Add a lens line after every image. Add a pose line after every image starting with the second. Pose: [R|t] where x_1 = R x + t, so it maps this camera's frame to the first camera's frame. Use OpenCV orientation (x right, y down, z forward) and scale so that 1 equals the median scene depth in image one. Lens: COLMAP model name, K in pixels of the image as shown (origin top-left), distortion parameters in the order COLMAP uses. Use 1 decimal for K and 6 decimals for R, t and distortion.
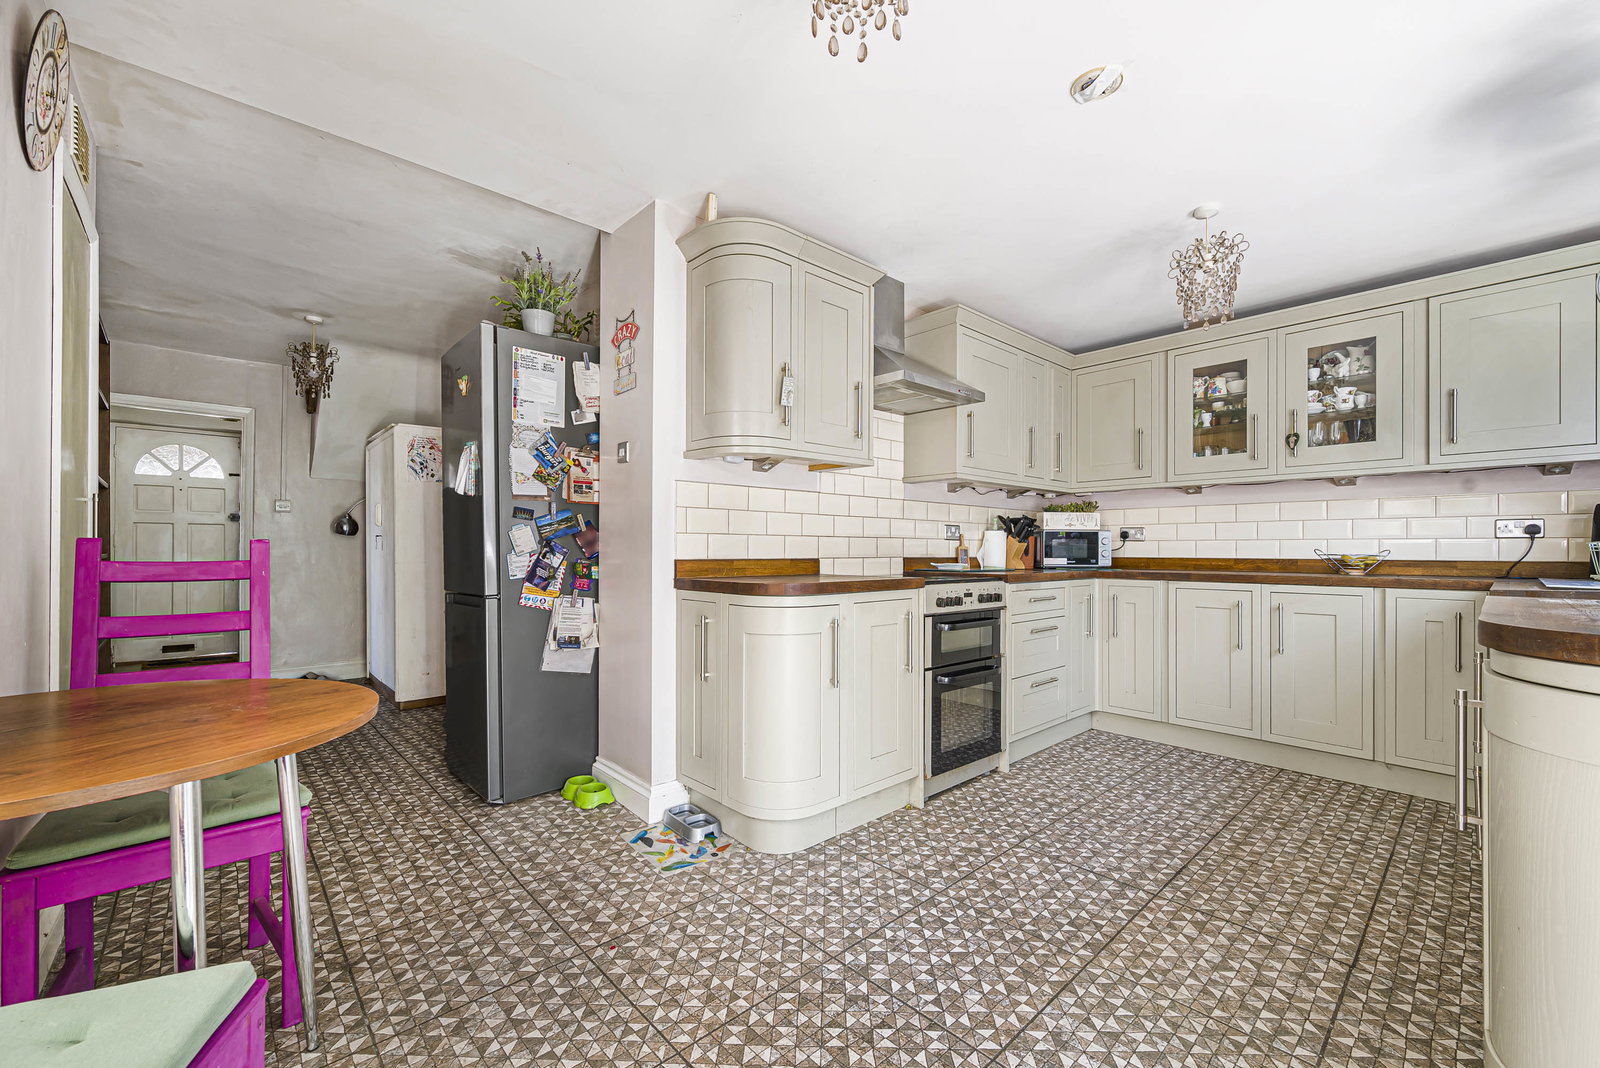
lens RADIAL K [[651.6, 0, 811.1], [0, 651.6, 546.0], [0, 0, 1]] dist [0.000168, -0.000050]
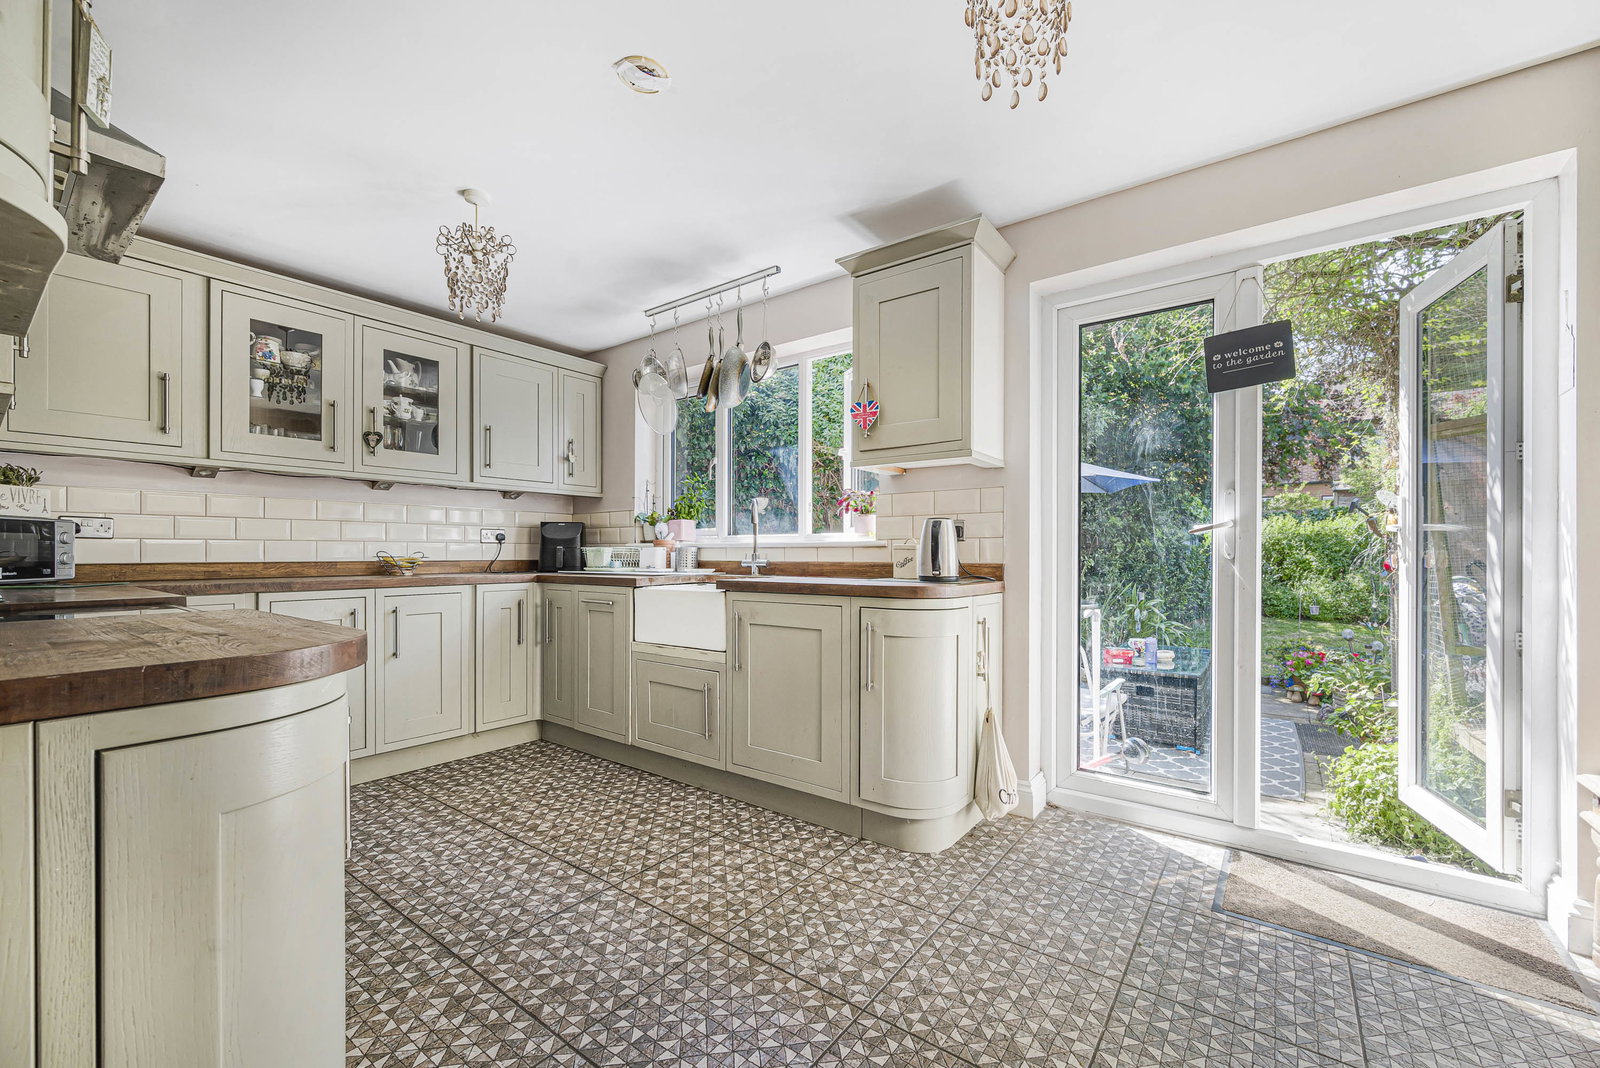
lens RADIAL K [[651.6, 0, 805.6], [0, 651.6, 555.4], [0, 0, 1]] dist [0.000168, -0.000050]
pose [[-0.186058, -0.006905, 0.982515, -0.424357], [-0.006863, 0.999960, 0.005728, 0.001476], [-0.982515, -0.005677, -0.186098, 0.698952]]
